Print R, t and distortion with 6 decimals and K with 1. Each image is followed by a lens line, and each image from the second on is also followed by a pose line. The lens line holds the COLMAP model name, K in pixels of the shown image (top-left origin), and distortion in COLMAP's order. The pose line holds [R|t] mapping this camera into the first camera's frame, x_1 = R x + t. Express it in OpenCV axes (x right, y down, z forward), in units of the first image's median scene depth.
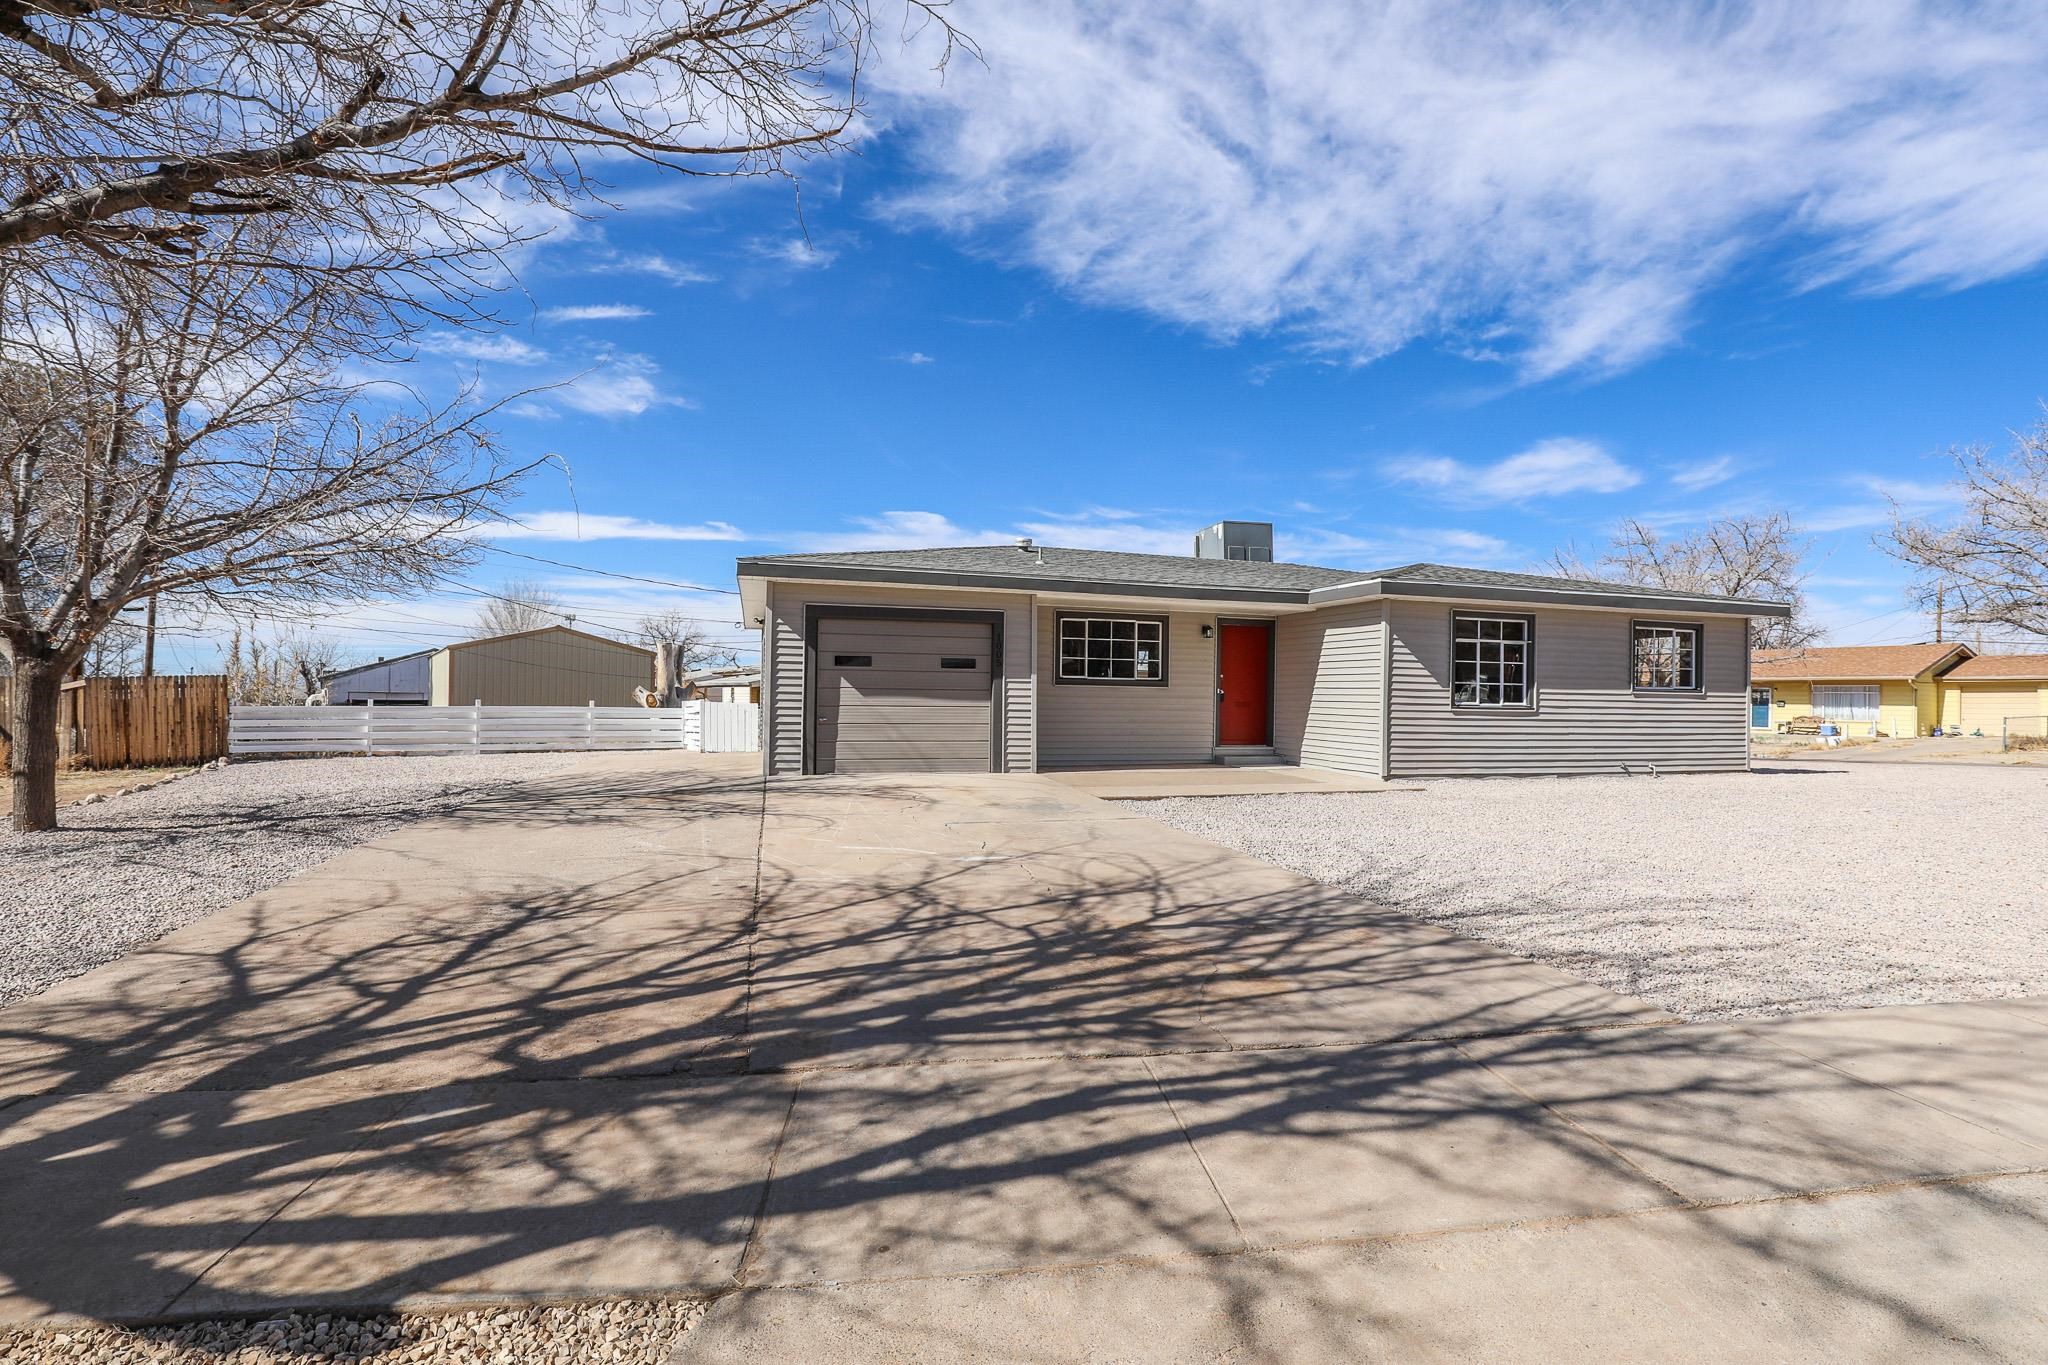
lens RADIAL K [[963.3, 0, 1033.3], [0, 963.3, 728.8], [0, 0, 1]] dist [-0.026794, 0.003987]
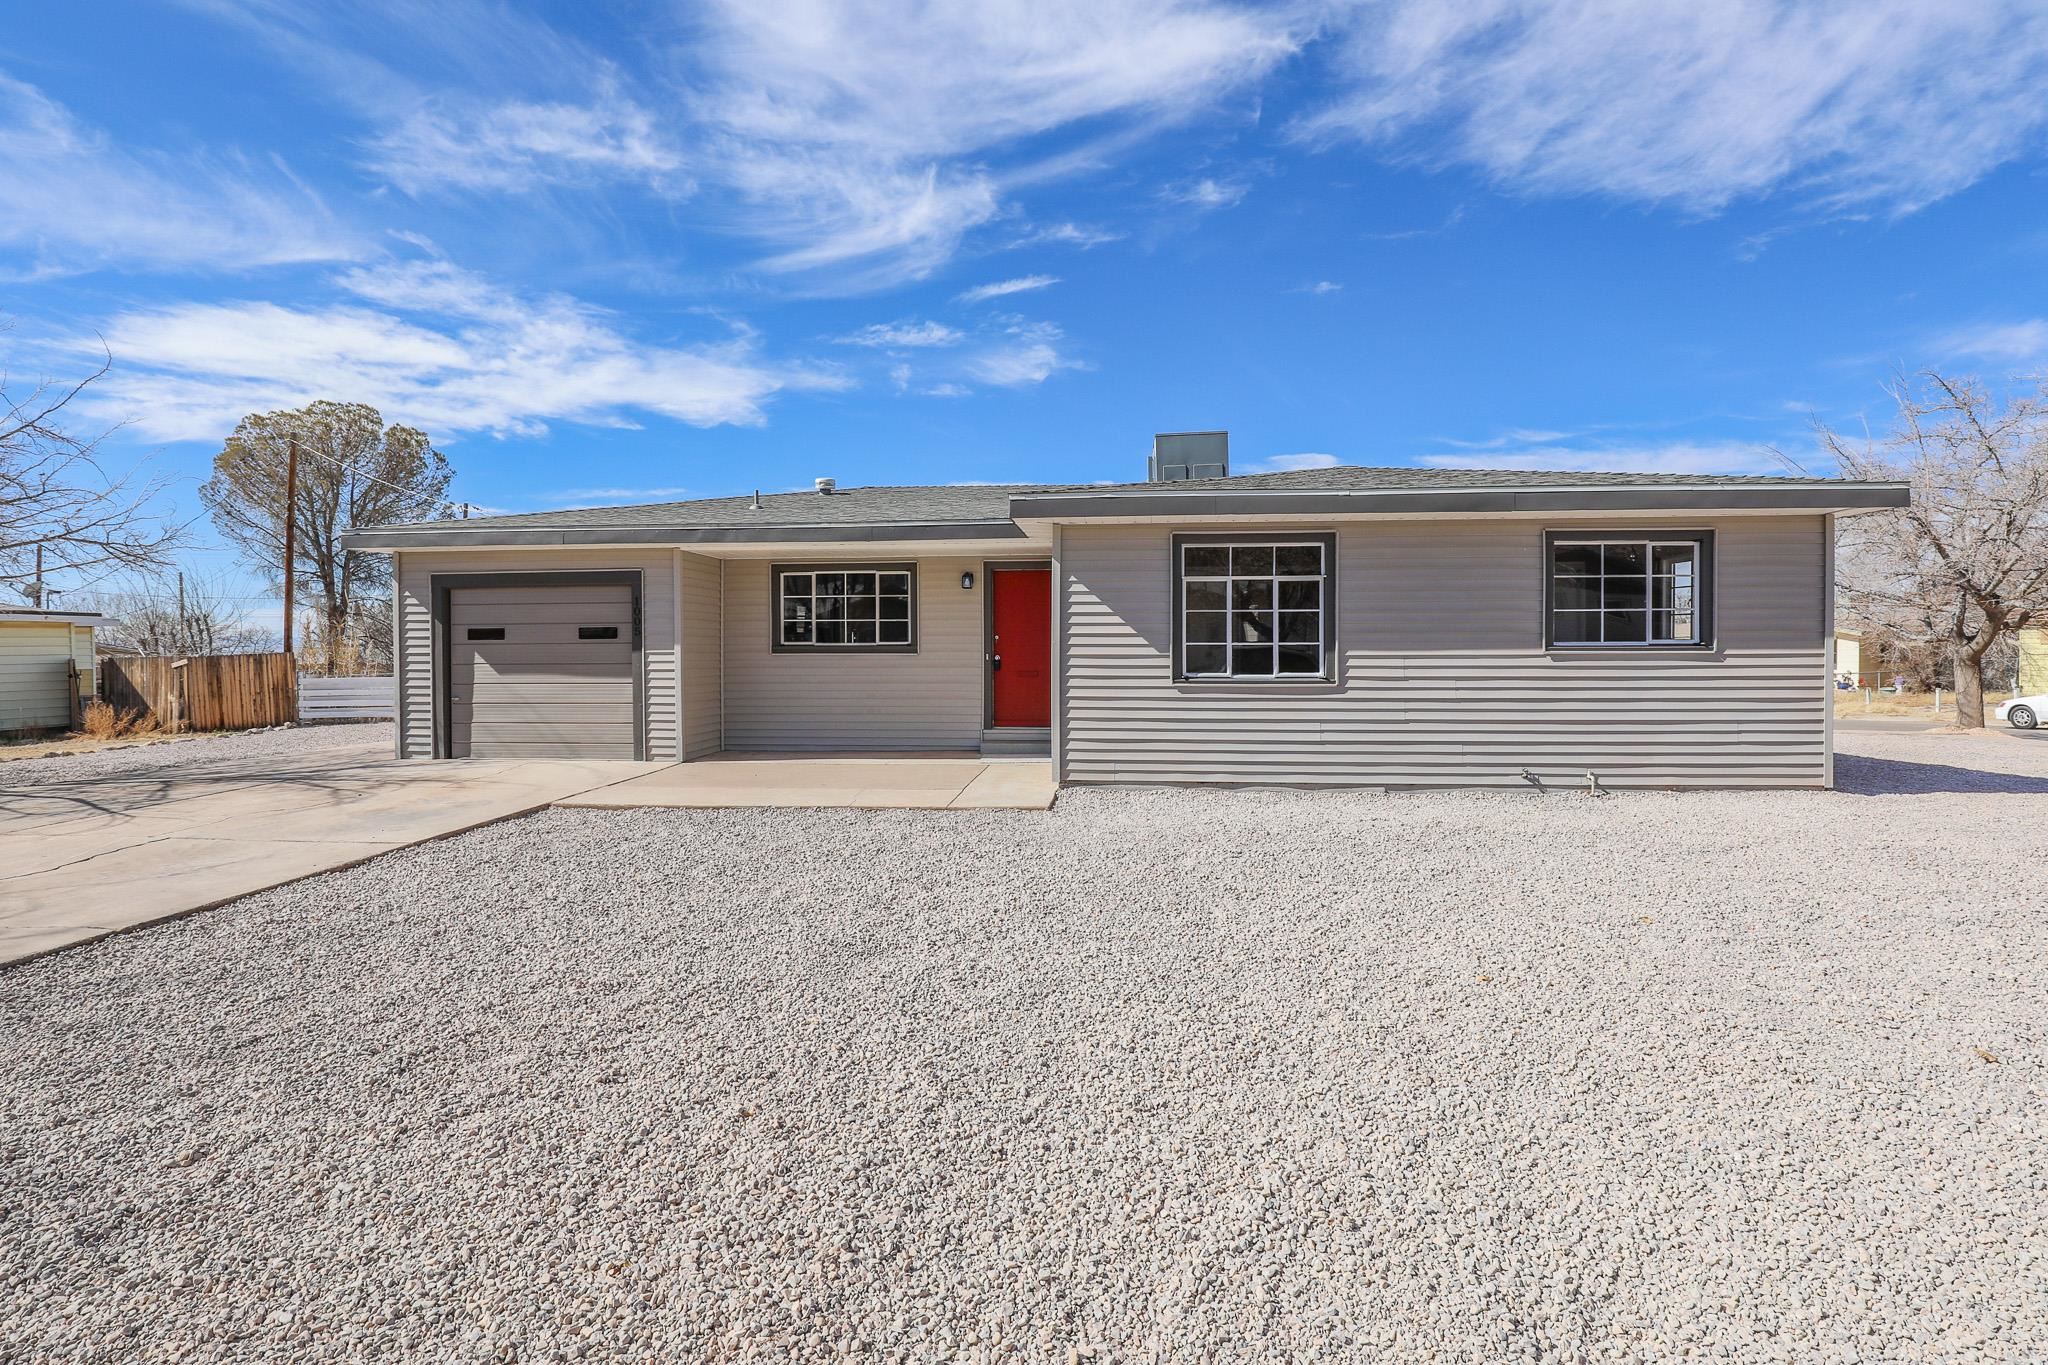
lens RADIAL K [[963.3, 0, 1081.9], [0, 963.3, 745.0], [0, 0, 1]] dist [-0.026794, 0.003987]
pose [[0.927445, 0.022444, -0.373285, 0.575602], [0.003226, 0.997680, 0.068001, -0.022321], [0.373945, -0.064272, 0.925221, 0.325909]]
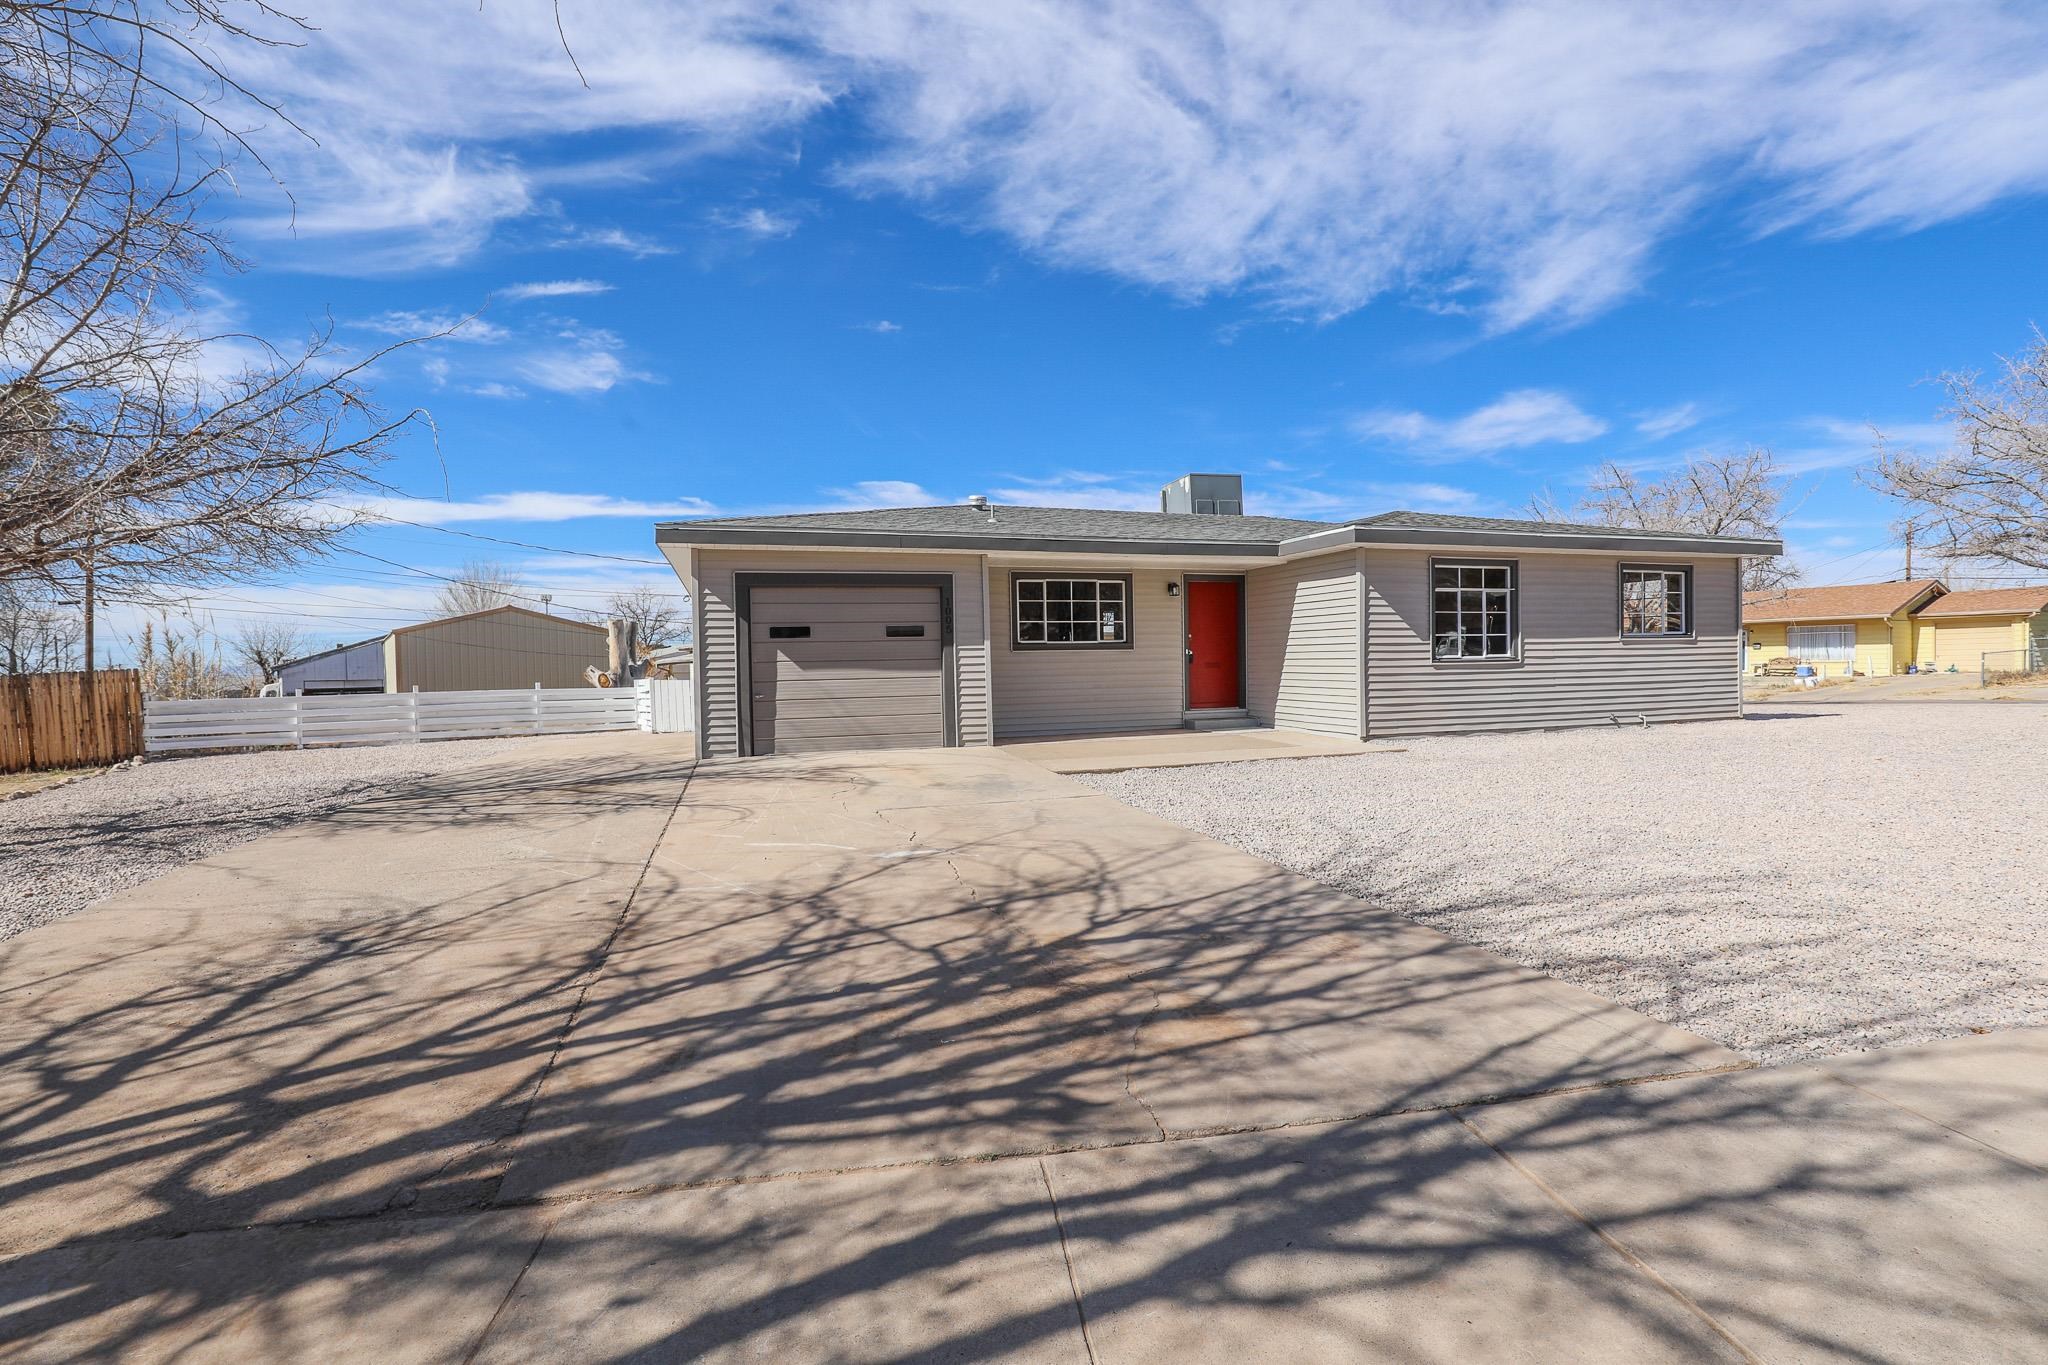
lens RADIAL K [[963.3, 0, 1031.5], [0, 963.3, 701.7], [0, 0, 1]] dist [-0.026794, 0.003987]
pose [[0.999283, -0.033179, 0.018229, 0.022616], [0.033041, 0.999423, 0.007840, -0.002734], [-0.018478, -0.007232, 0.999803, 0.058177]]
